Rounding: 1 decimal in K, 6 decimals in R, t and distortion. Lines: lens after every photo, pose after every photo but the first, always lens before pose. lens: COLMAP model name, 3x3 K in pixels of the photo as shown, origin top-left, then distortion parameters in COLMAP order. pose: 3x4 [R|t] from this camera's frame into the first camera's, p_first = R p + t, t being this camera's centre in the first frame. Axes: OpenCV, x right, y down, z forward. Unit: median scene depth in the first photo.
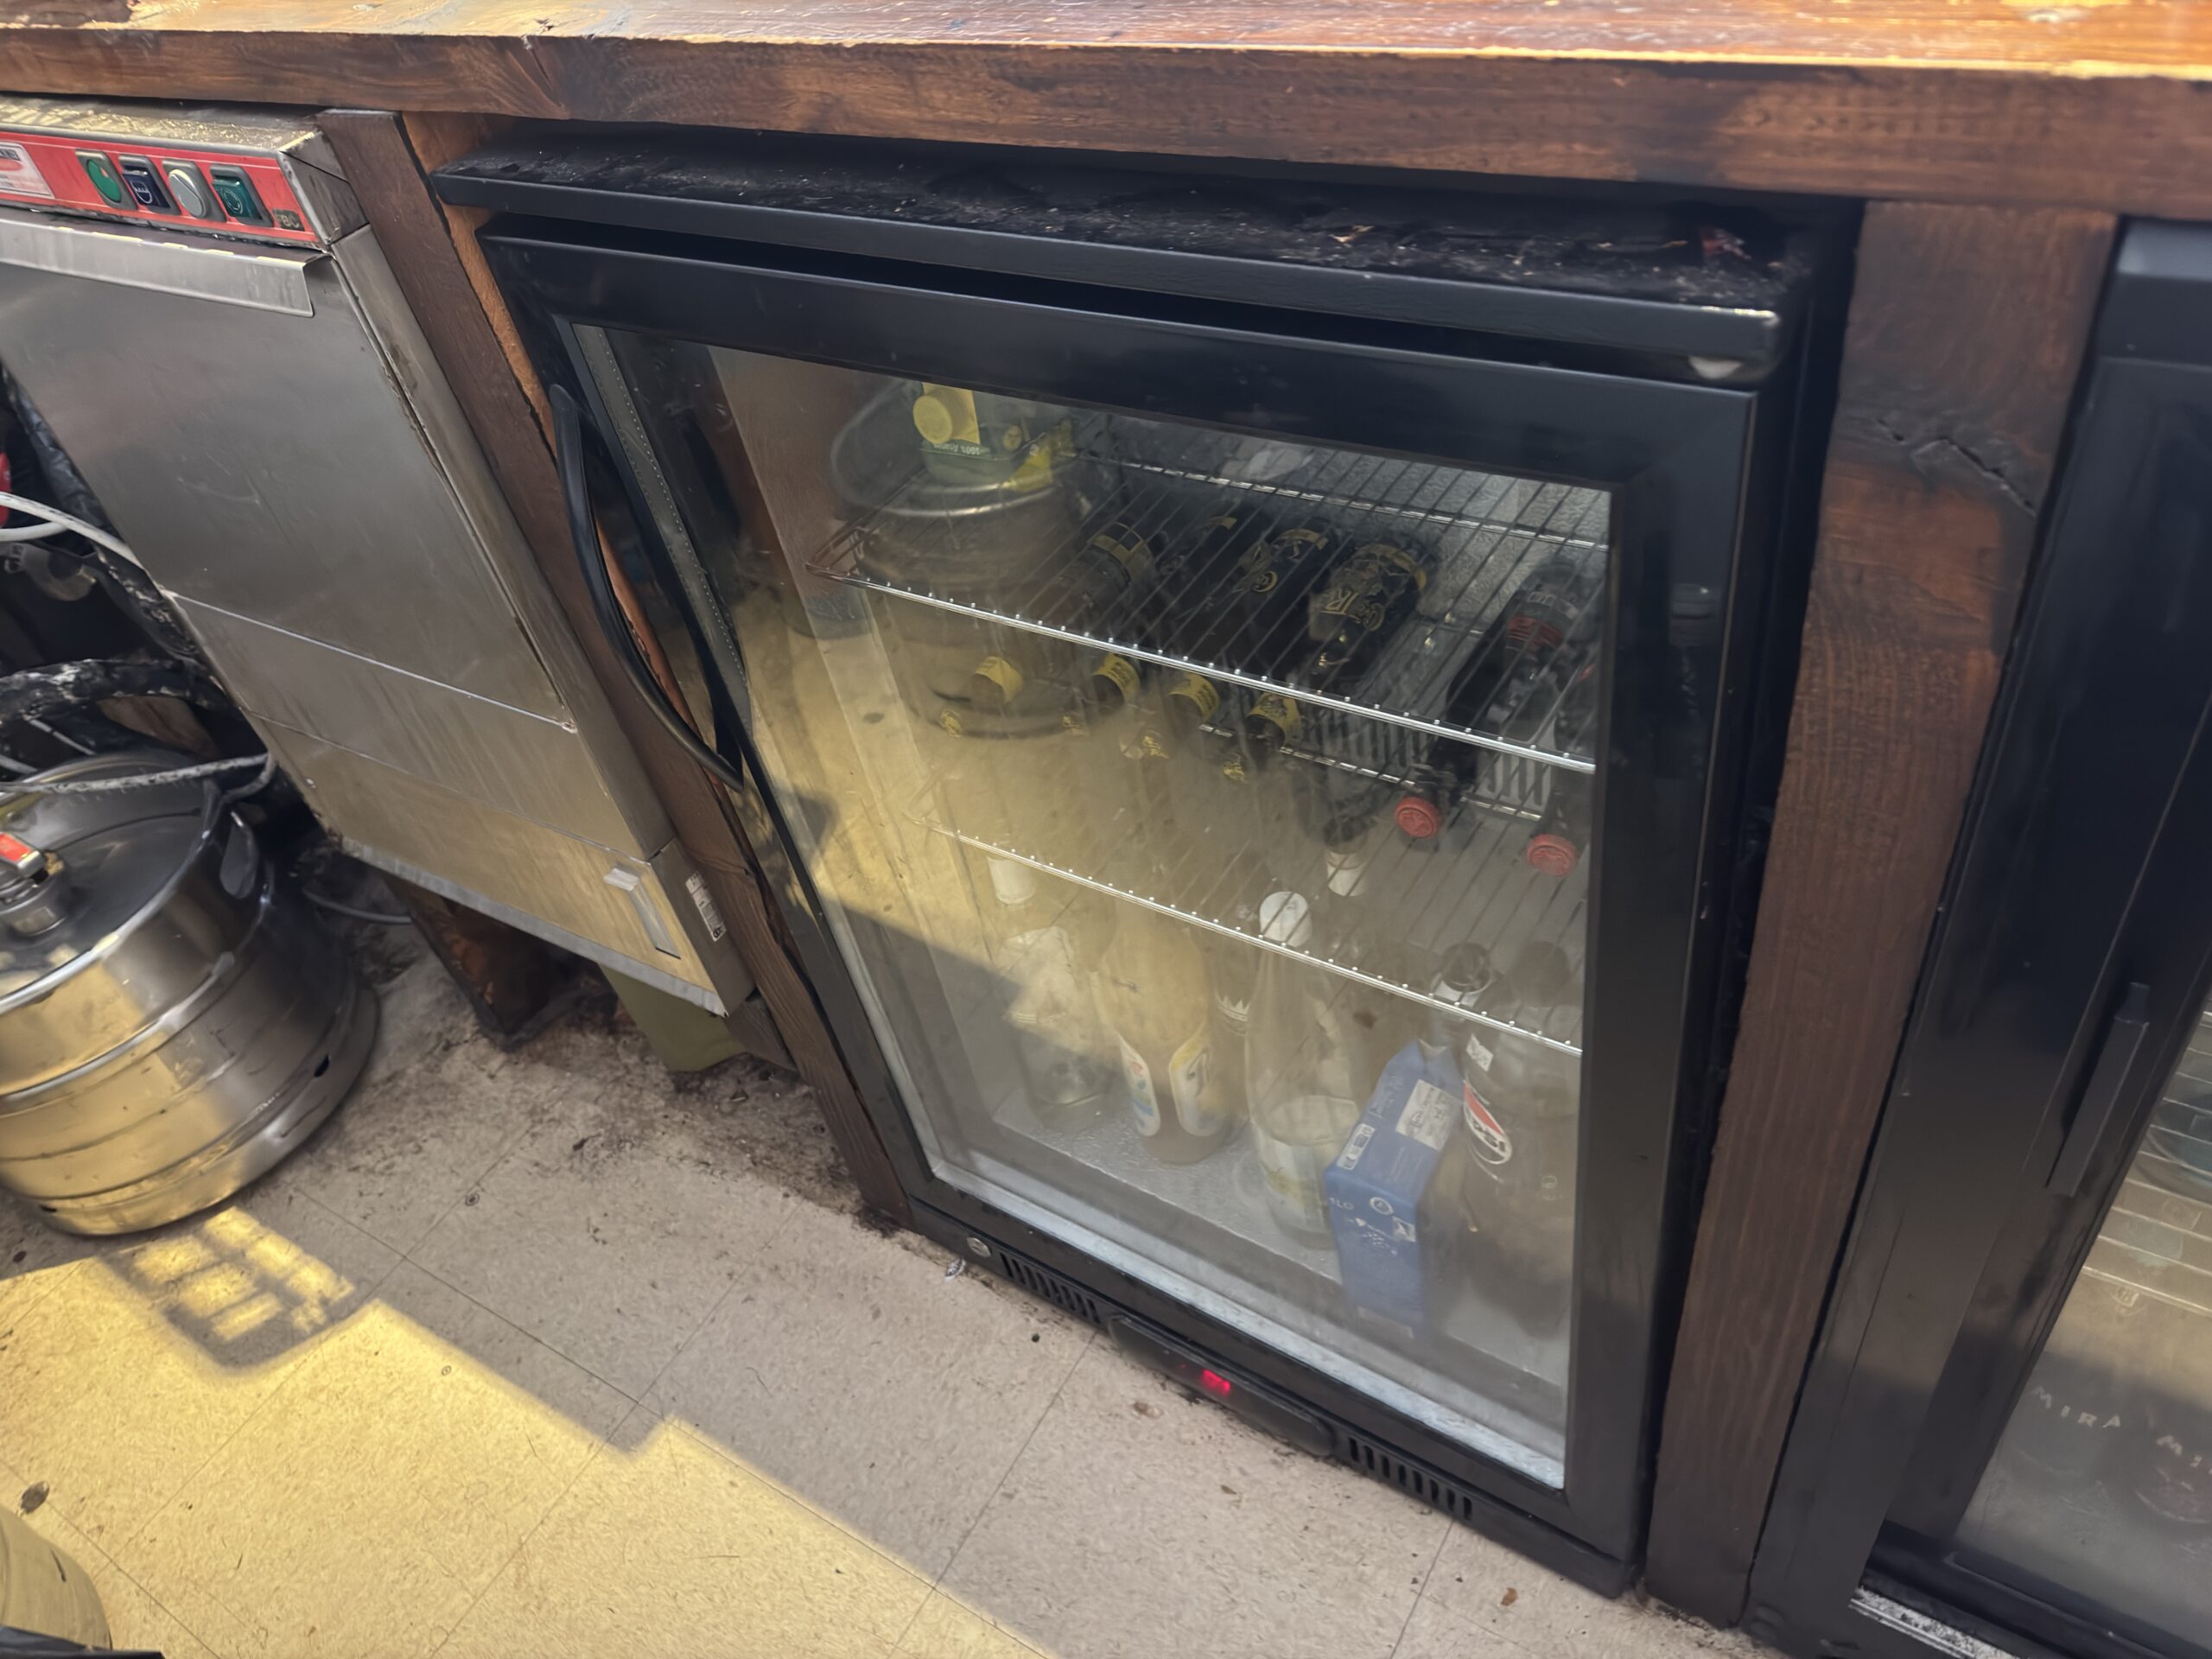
lens RADIAL K [[1598.0, 0, 1106.0], [0, 1598.0, 810.0], [0, 0, 1]] dist [0.028832, -0.035904]
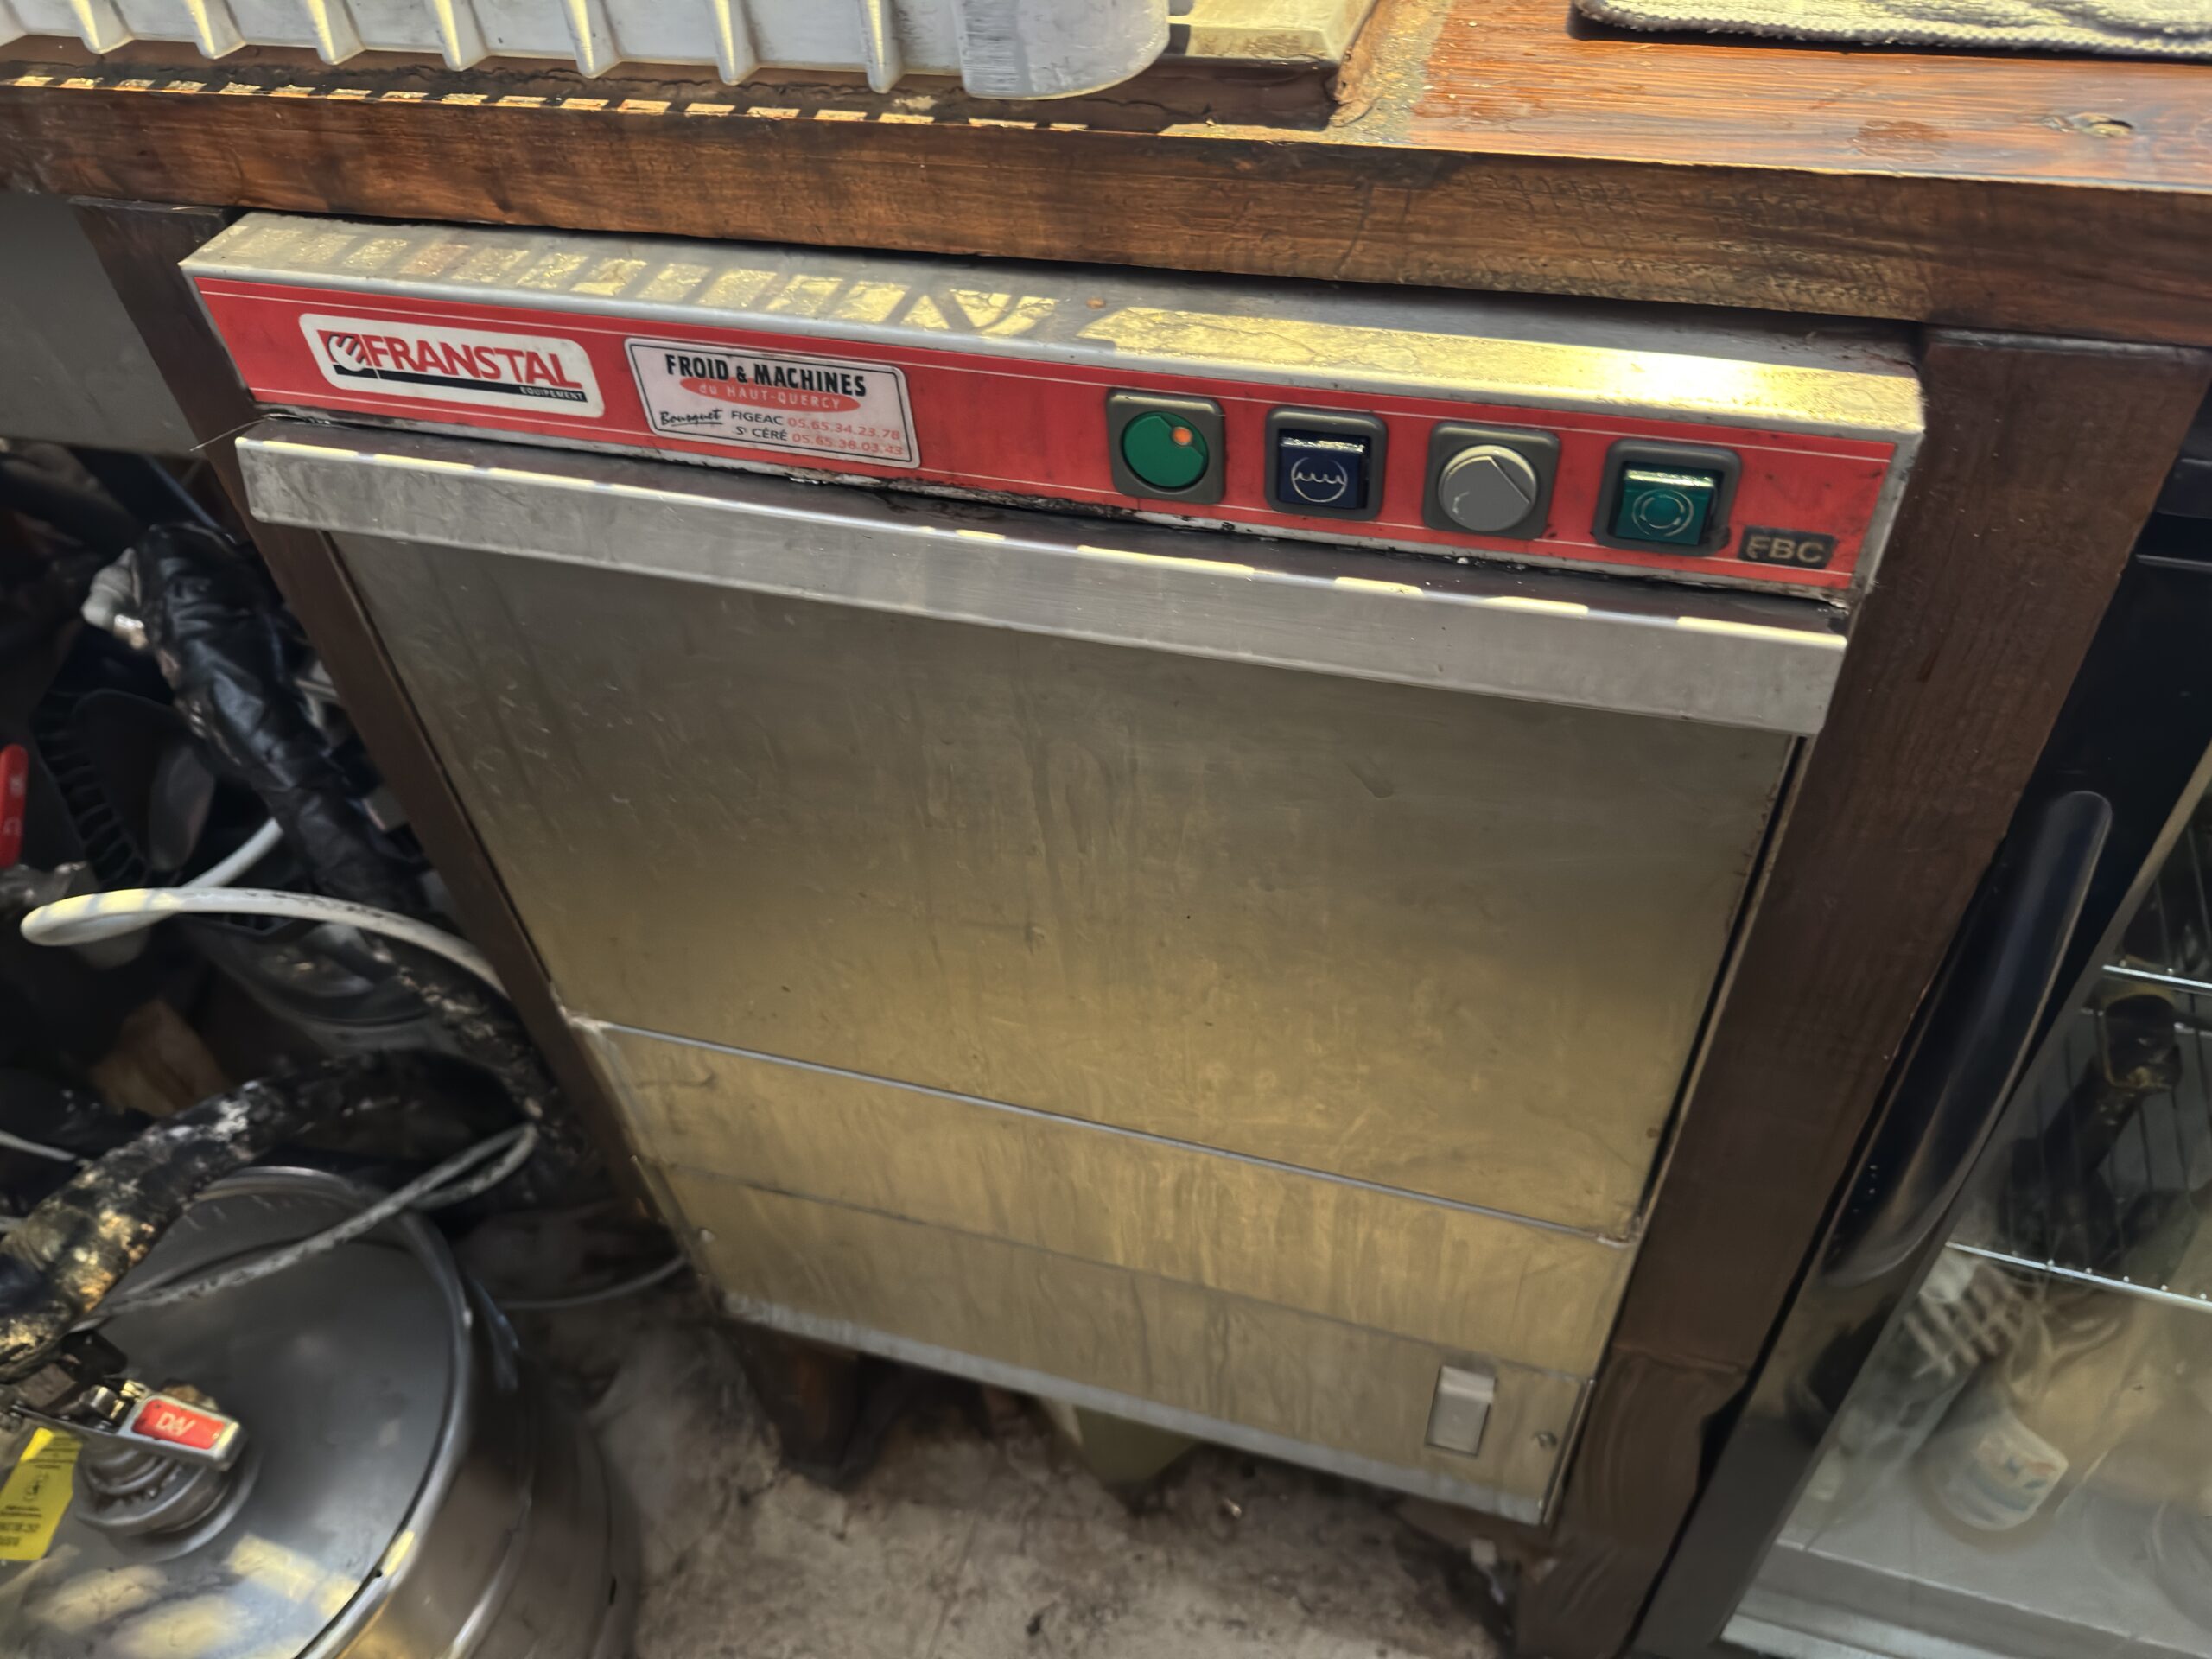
lens RADIAL K [[1598.0, 0, 1107.4], [0, 1598.0, 844.5], [0, 0, 1]] dist [0.028832, -0.035904]
pose [[0.958800, -0.115775, 0.259419, -0.451917], [0.107141, 0.993121, 0.047230, -0.172662], [-0.263102, -0.017490, 0.964609, 0.310131]]
